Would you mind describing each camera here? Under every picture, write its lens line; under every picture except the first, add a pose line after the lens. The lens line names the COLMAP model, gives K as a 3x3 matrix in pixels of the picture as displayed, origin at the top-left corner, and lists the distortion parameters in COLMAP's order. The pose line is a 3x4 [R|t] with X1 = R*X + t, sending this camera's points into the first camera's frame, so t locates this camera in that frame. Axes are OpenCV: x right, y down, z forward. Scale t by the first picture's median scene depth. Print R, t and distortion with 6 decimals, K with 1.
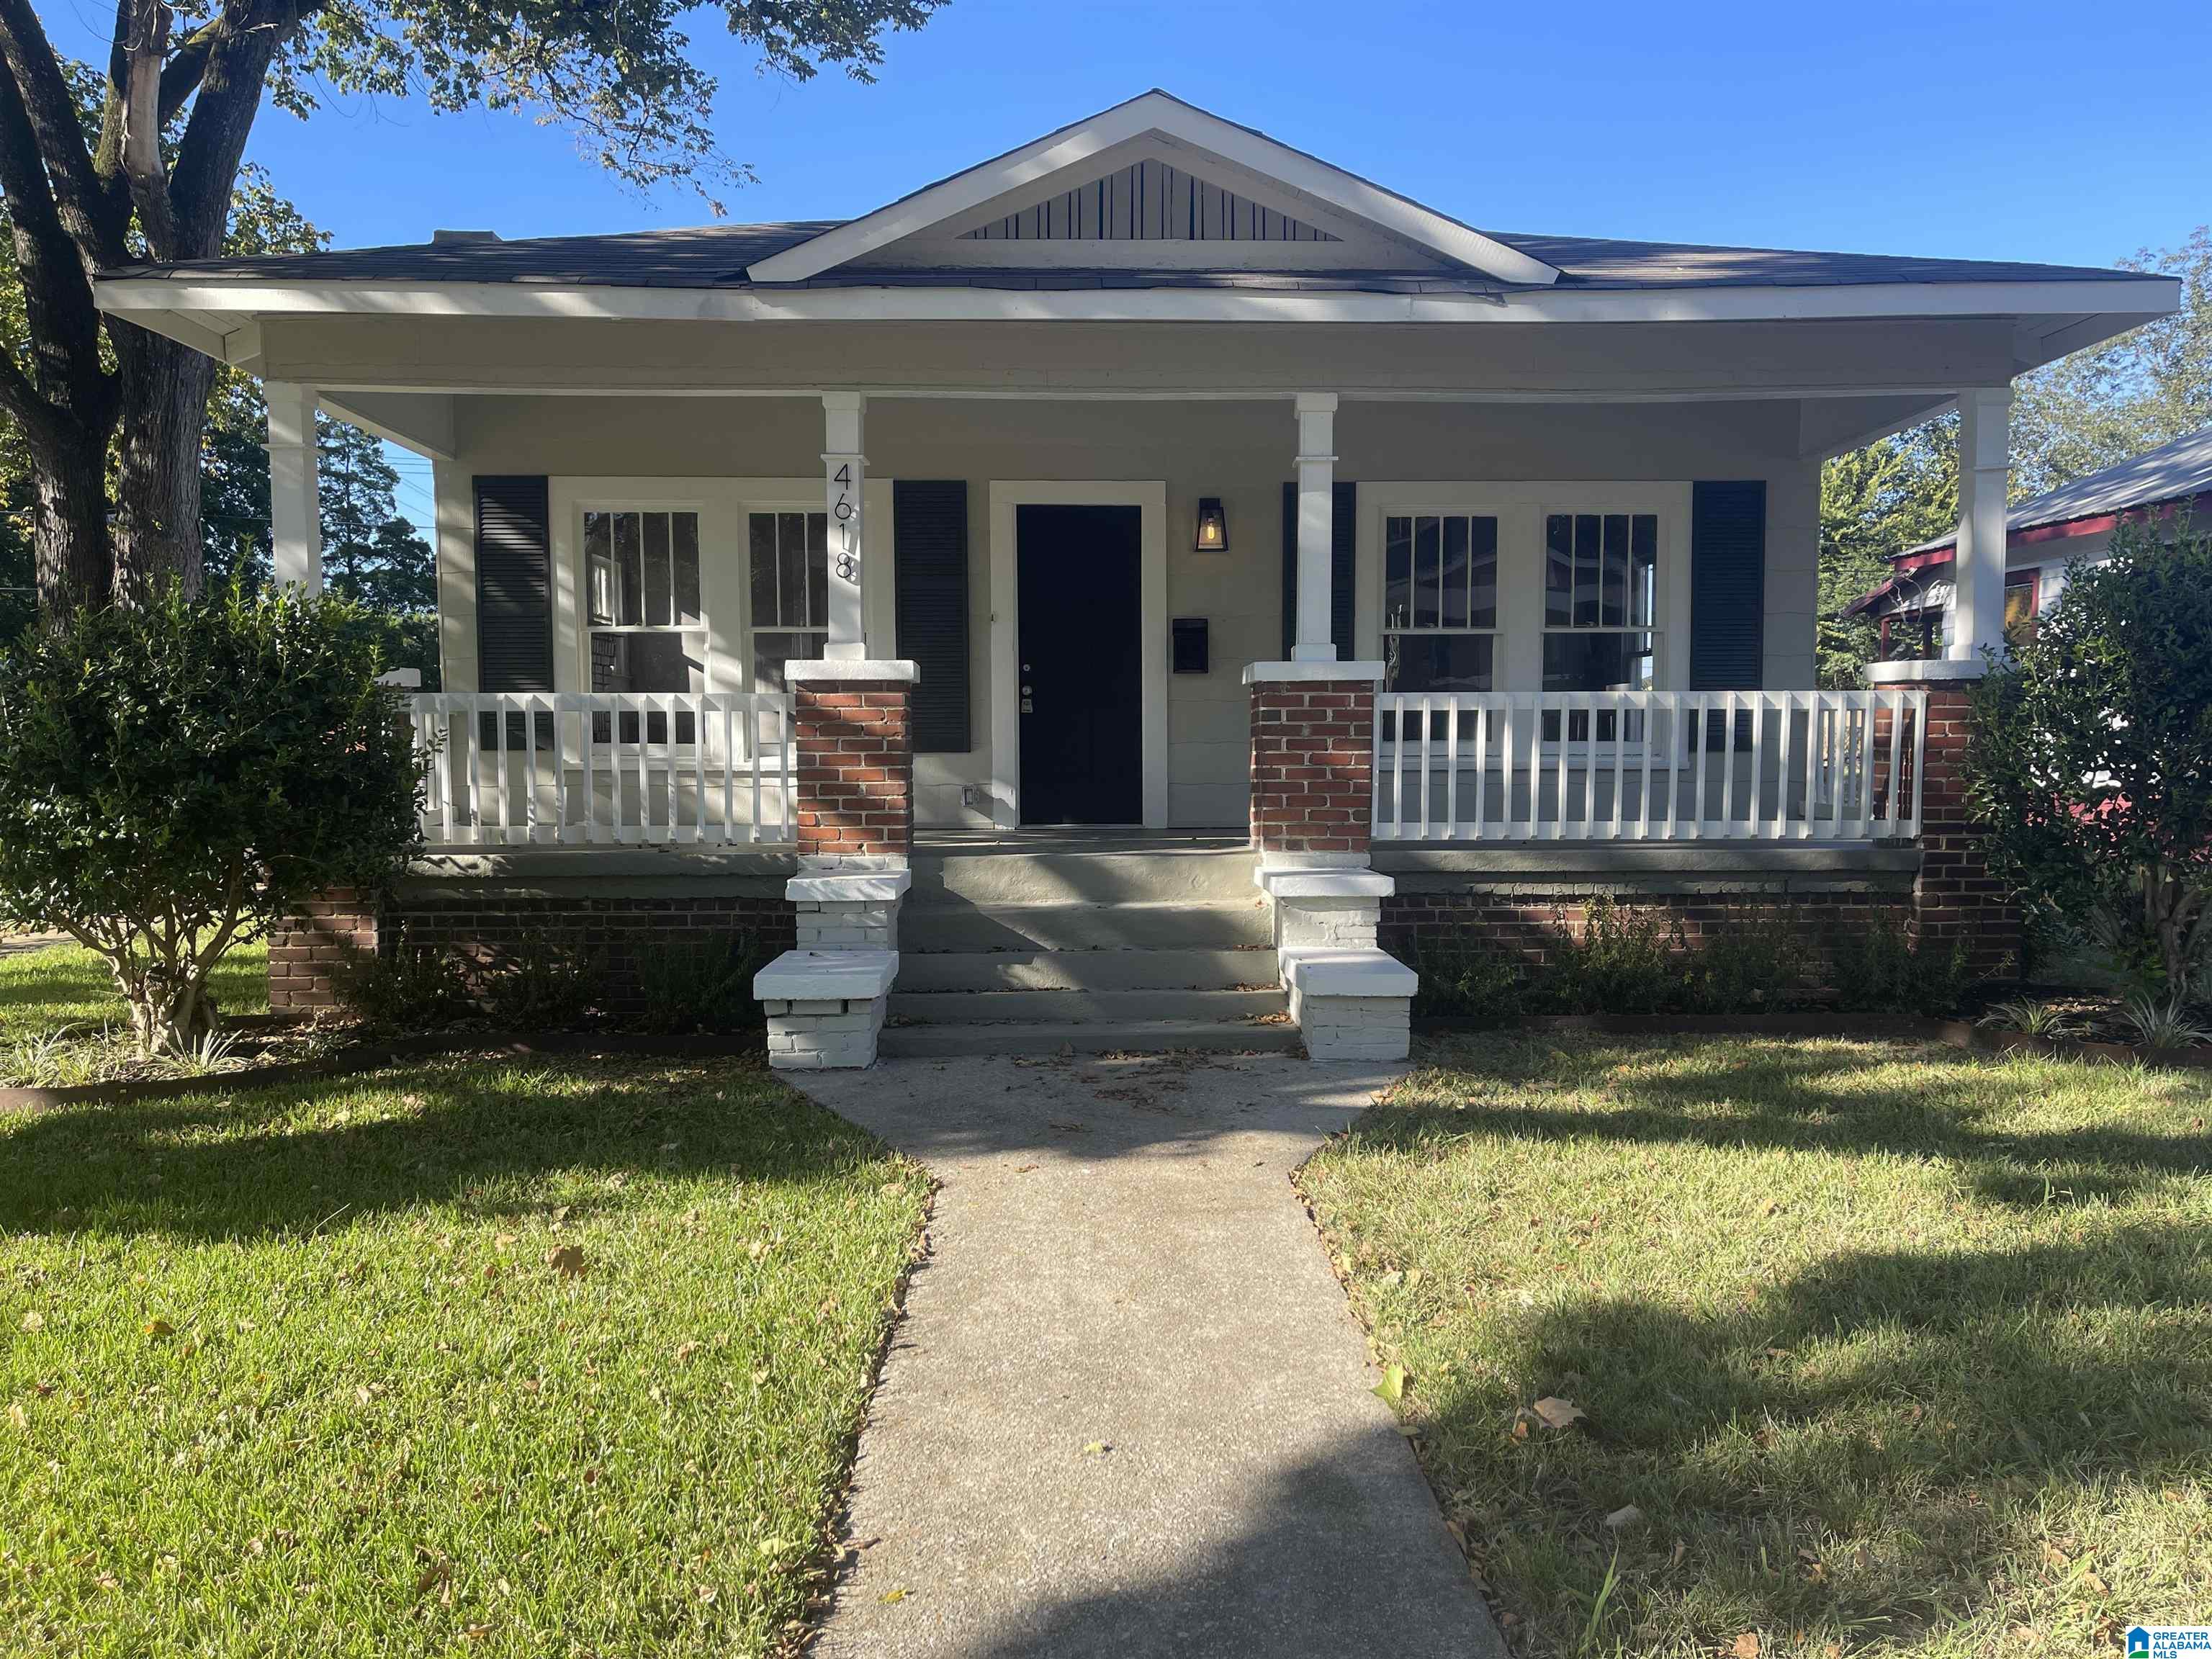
lens RADIAL K [[1698.6, 0, 1106.0], [0, 1698.6, 829.5], [0, 0, 1]] dist [0.092819, -0.103964]
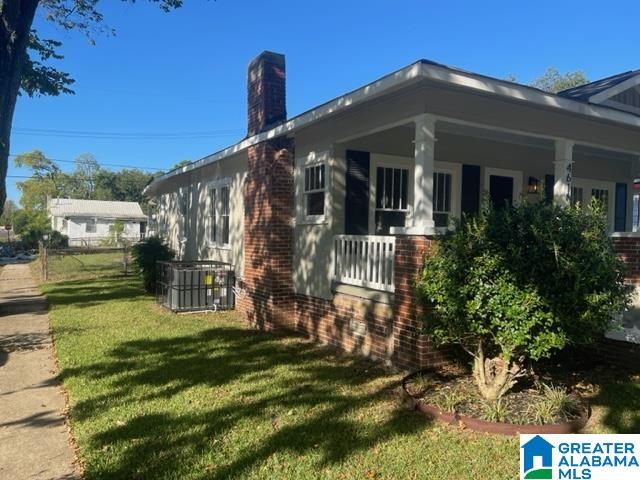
lens RADIAL K [[491.5, 0, 320.0], [0, 491.5, 240.0], [0, 0, 1]] dist [0.092819, -0.103964]
pose [[0.875461, 0.017030, 0.482989, -0.767499], [0.001428, 0.999284, -0.037821, -0.037266], [-0.483287, 0.033800, 0.874809, 0.357323]]
